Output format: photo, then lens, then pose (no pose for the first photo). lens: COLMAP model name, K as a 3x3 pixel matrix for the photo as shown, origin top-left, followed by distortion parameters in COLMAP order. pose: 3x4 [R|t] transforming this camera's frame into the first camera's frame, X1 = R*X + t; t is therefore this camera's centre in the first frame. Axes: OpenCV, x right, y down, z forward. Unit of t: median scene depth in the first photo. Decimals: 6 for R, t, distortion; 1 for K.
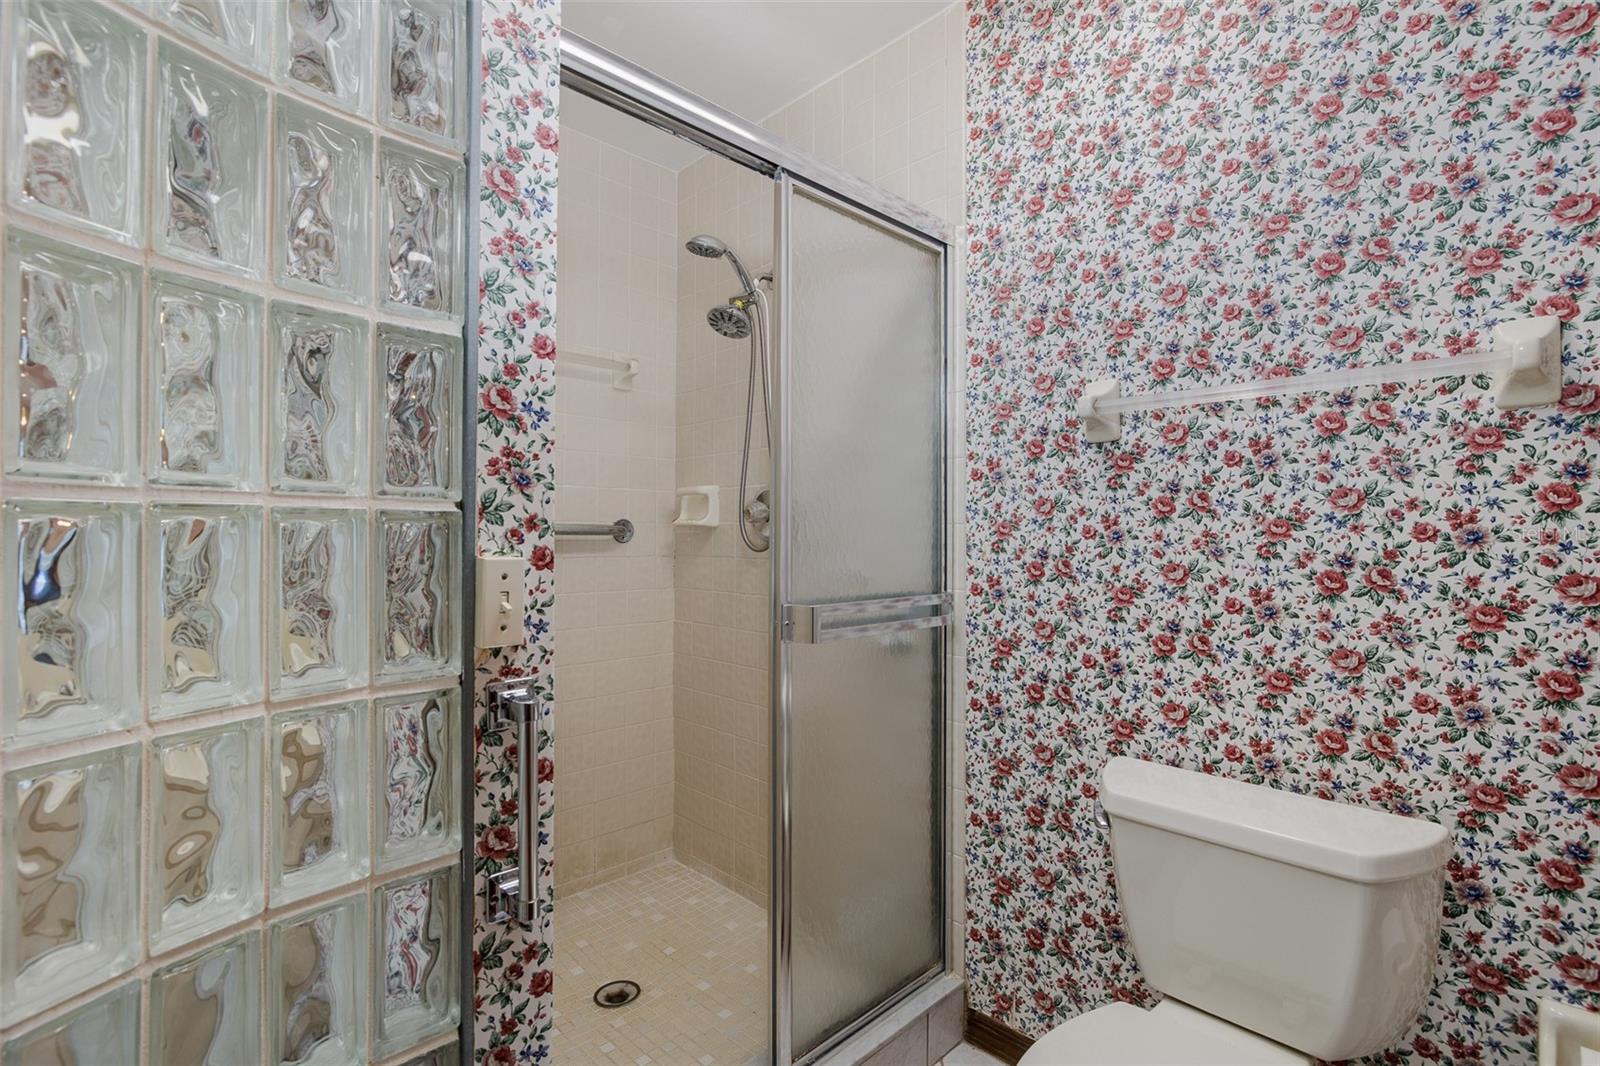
lens RADIAL K [[737.6, 0, 788.8], [0, 737.6, 530.3], [0, 0, 1]] dist [-0.007314, 0.001842]
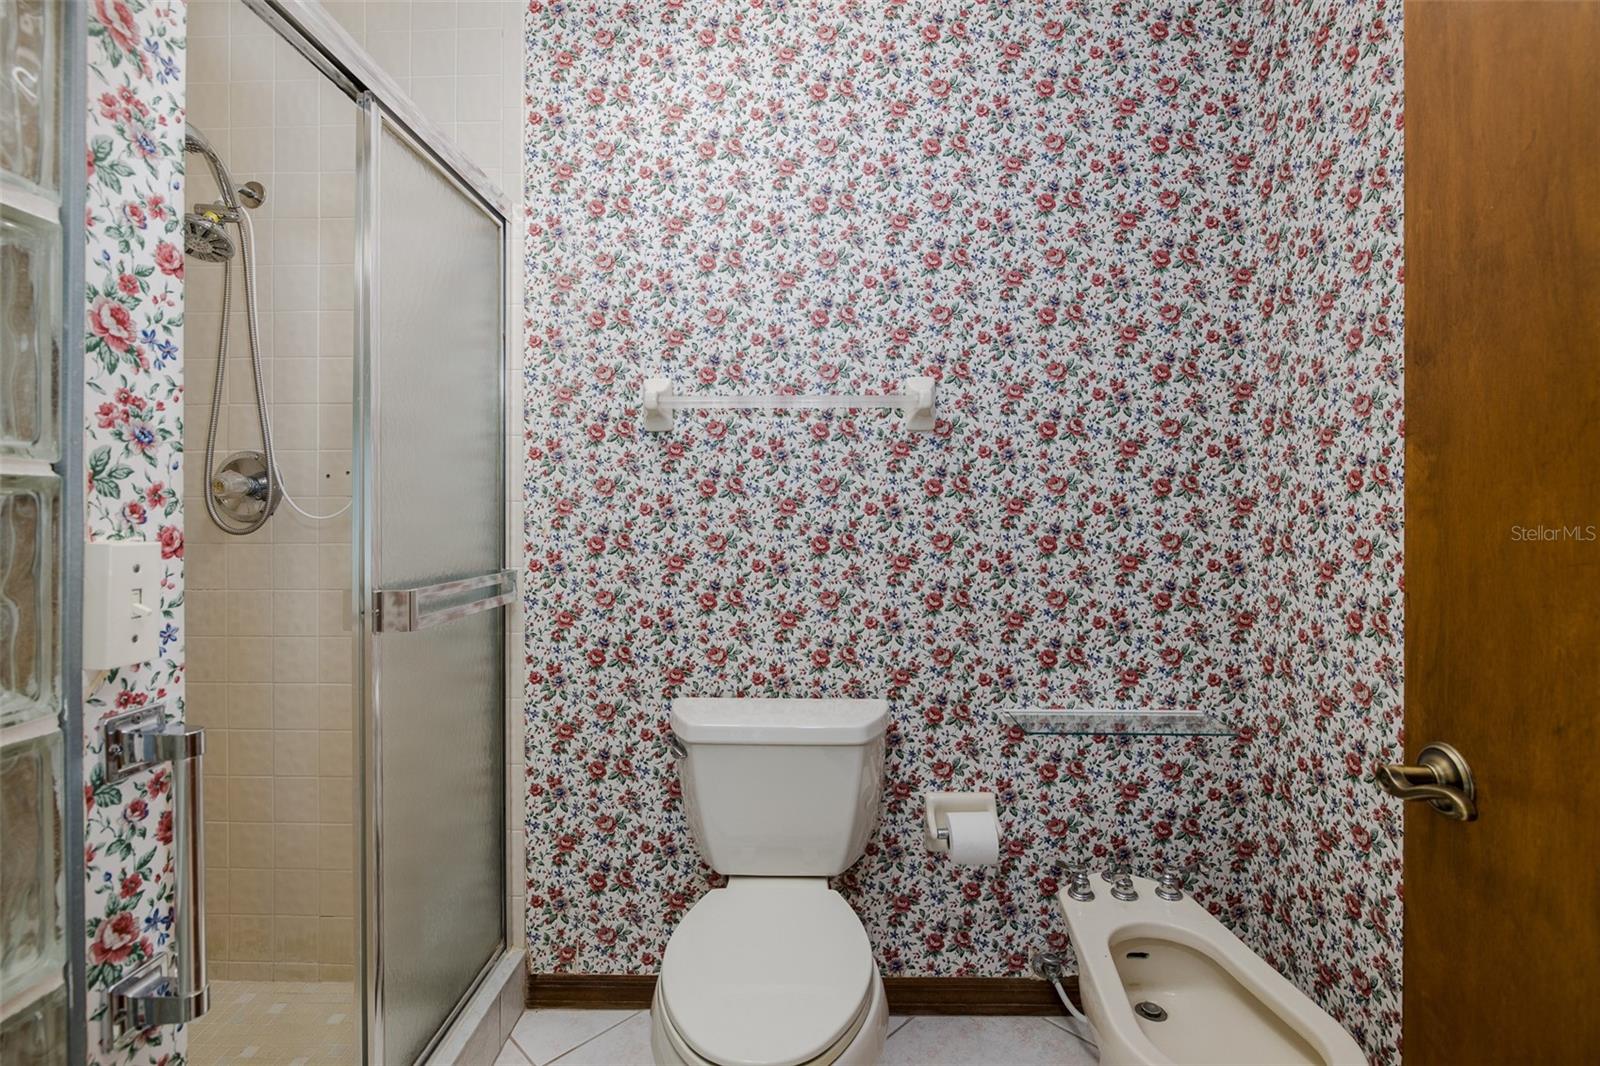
lens RADIAL K [[737.6, 0, 799.5], [0, 737.6, 515.9], [0, 0, 1]] dist [-0.007314, 0.001842]
pose [[0.717853, -0.006241, 0.696167, -0.259273], [-0.000121, 0.999959, 0.009089, 0.002603], [-0.696195, -0.006609, 0.717822, 0.013637]]
